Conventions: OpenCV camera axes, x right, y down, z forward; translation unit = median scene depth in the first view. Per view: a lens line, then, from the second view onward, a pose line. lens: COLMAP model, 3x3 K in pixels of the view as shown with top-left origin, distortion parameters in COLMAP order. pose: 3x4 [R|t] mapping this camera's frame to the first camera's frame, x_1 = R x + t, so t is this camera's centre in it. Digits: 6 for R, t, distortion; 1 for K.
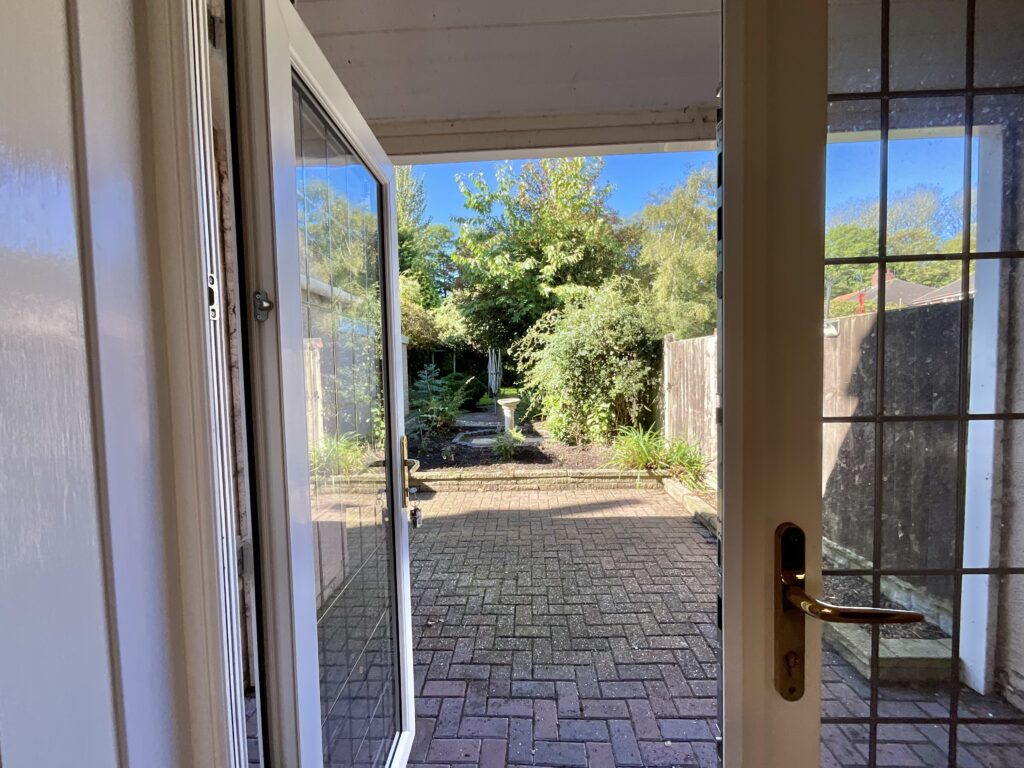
lens RADIAL K [[416.0, 0, 511.7], [0, 416.0, 382.2], [0, 0, 1]] dist [-0.004696, 0.002291]
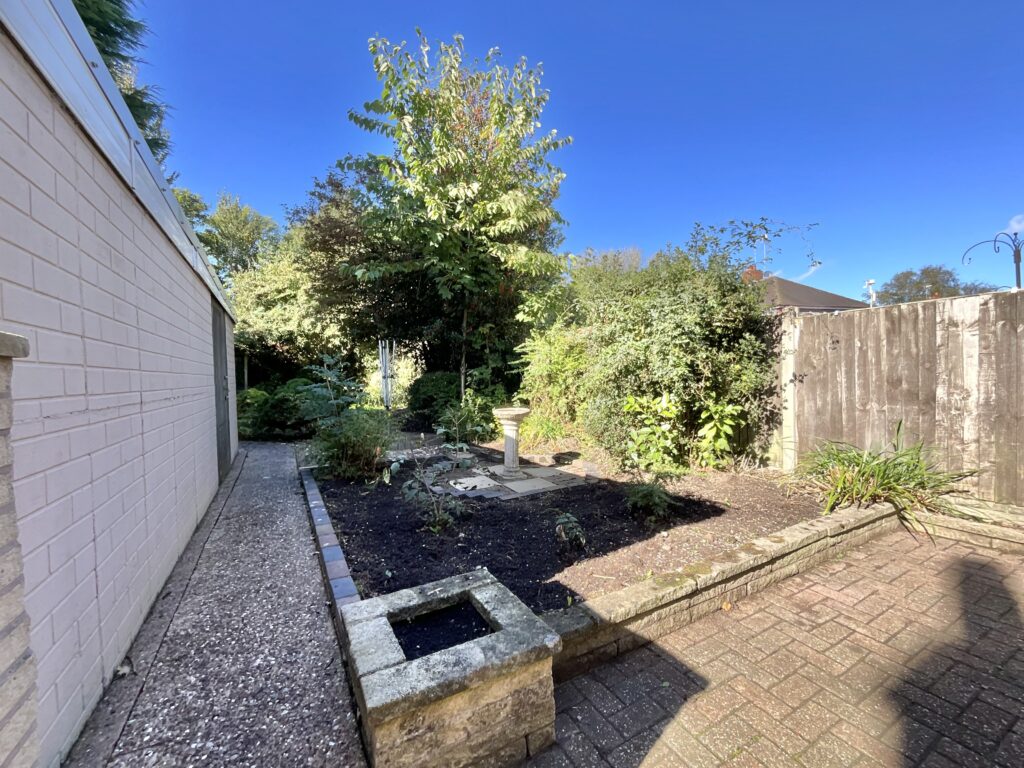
lens RADIAL K [[416.0, 0, 510.8], [0, 416.0, 387.3], [0, 0, 1]] dist [-0.004696, 0.002291]
pose [[0.863091, -0.013969, 0.504854, -0.484618], [0.026718, 0.999481, -0.018021, 0.032546], [-0.504340, 0.029042, 0.863016, 0.730359]]
